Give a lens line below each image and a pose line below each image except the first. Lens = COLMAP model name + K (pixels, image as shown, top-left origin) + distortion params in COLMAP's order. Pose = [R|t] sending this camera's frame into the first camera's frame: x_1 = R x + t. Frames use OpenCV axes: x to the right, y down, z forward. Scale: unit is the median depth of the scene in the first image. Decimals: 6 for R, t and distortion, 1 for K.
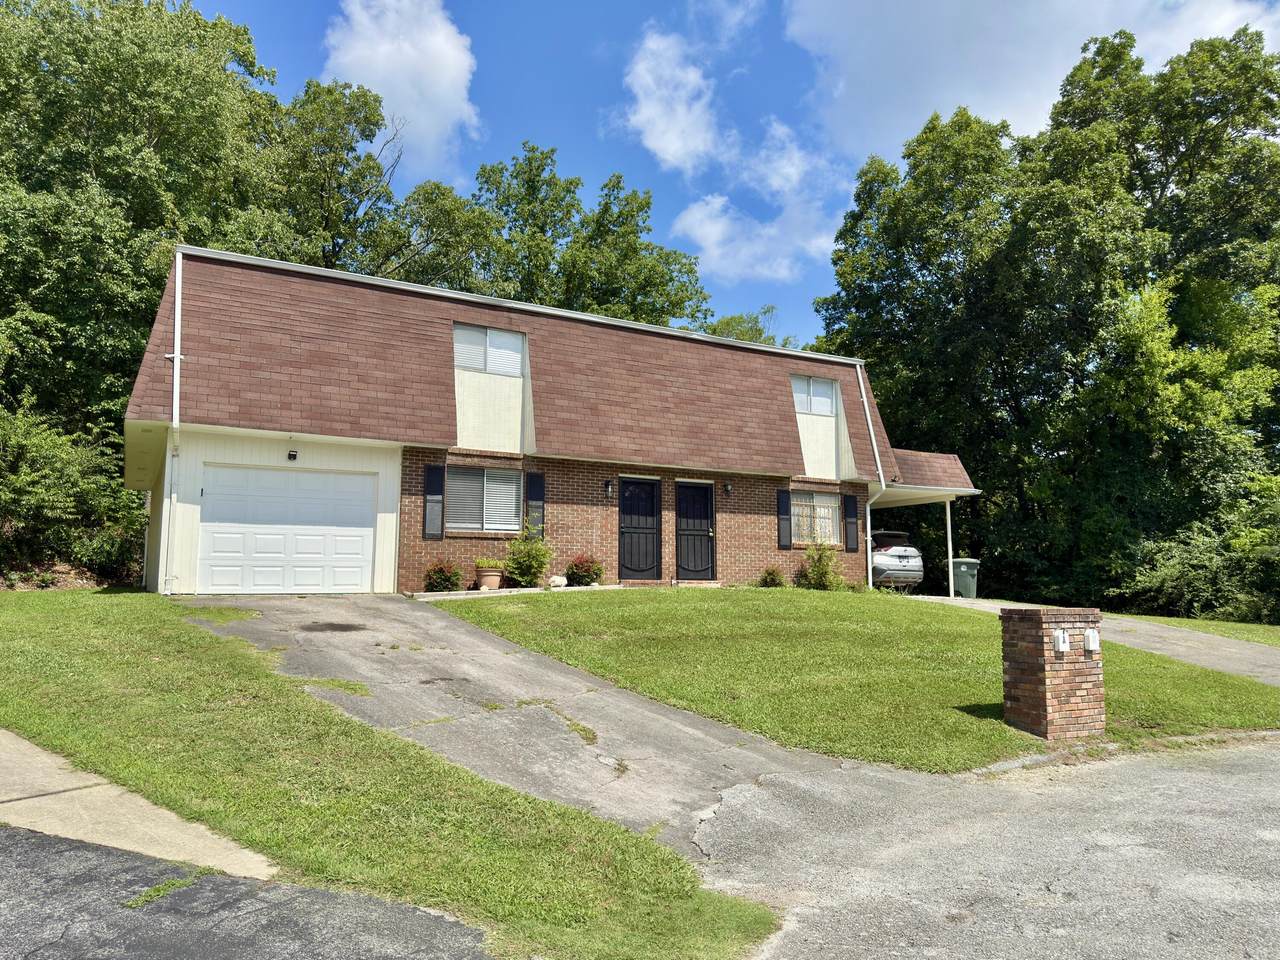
lens RADIAL K [[885.8, 0, 641.0], [0, 885.8, 481.5], [0, 0, 1]] dist [0.002931, -0.016706]
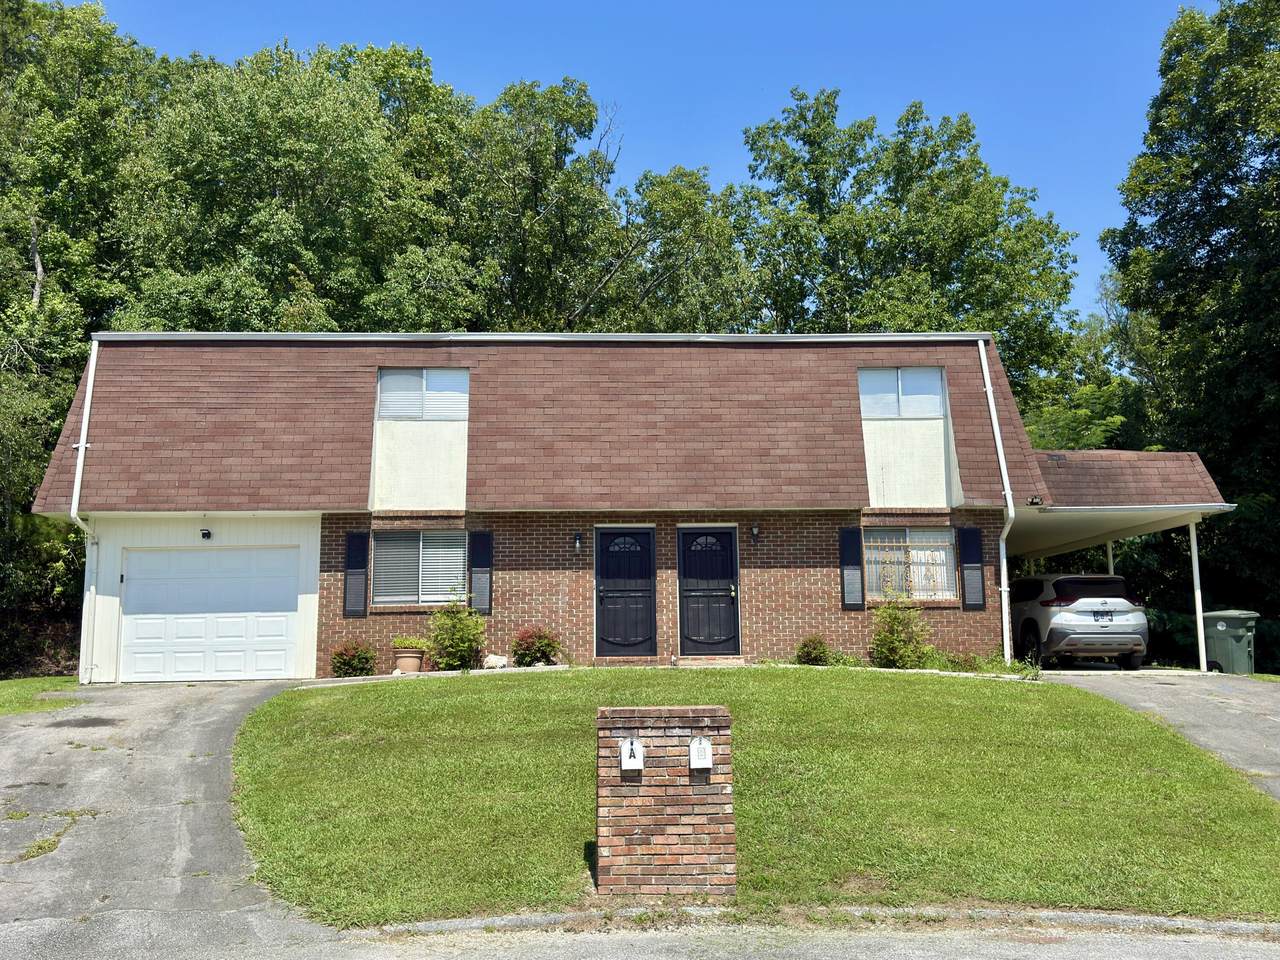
lens RADIAL K [[1142.1, 0, 639.4], [0, 1142.1, 476.4], [0, 0, 1]] dist [0.014925, -0.002183]
pose [[0.891168, -0.083558, -0.445912, 0.490283], [0.069199, 0.996427, -0.048422, 0.000647], [0.448365, 0.012295, 0.893766, 0.094099]]
